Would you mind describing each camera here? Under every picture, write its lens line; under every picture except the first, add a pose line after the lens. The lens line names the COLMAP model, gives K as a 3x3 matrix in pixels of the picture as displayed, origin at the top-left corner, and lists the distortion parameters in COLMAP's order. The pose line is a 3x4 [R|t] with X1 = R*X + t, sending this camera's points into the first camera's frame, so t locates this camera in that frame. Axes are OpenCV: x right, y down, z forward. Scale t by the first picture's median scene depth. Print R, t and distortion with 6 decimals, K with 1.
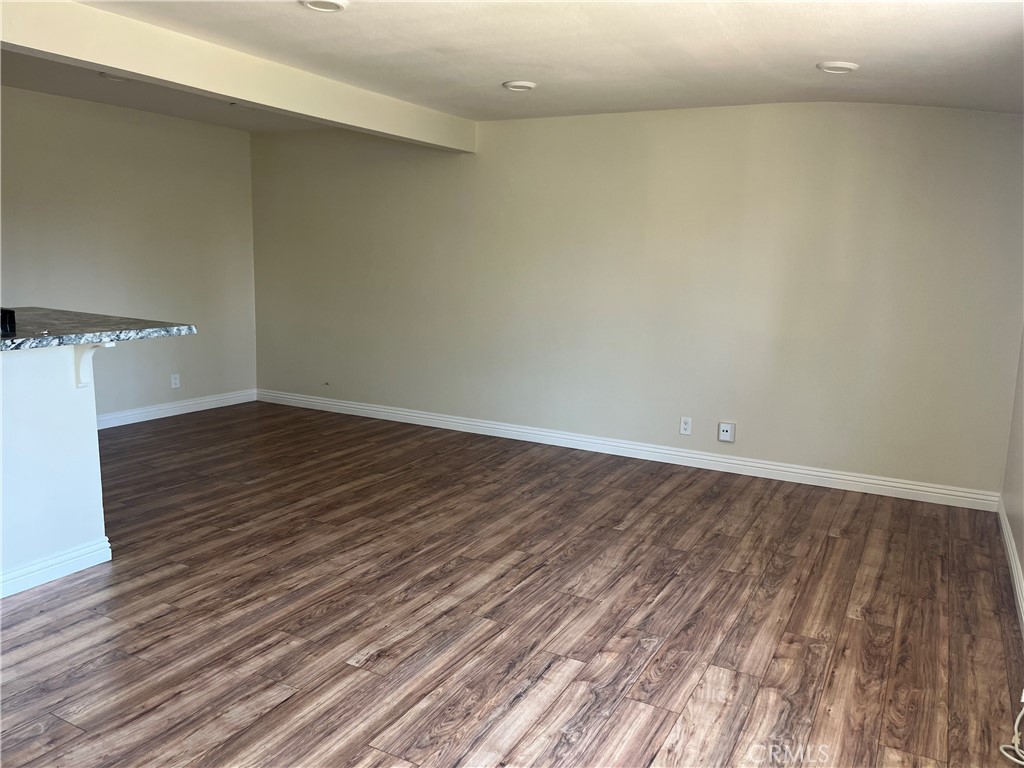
lens RADIAL K [[772.9, 0, 521.2], [0, 772.9, 384.7], [0, 0, 1]] dist [0.073158, -0.098982]
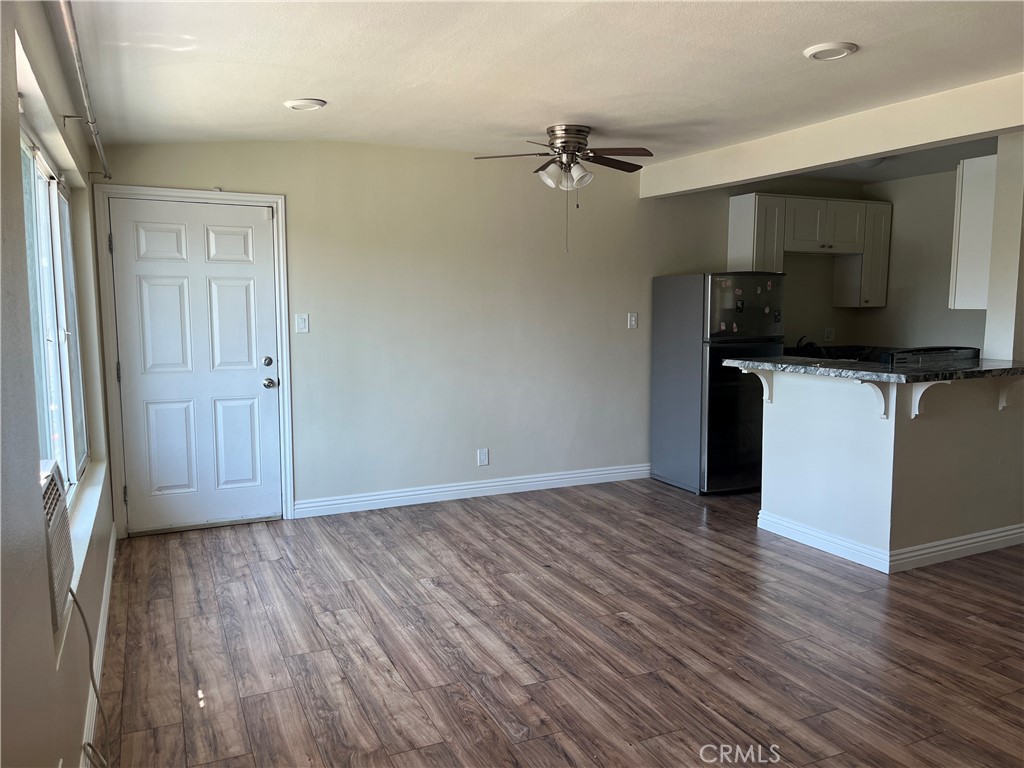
lens RADIAL K [[772.9, 0, 526.6], [0, 772.9, 392.8], [0, 0, 1]] dist [0.073158, -0.098982]
pose [[-0.583973, 0.063588, -0.809279, 0.910836], [-0.147877, 0.971914, 0.183075, -0.216869], [0.798191, 0.226584, -0.558168, 1.521407]]
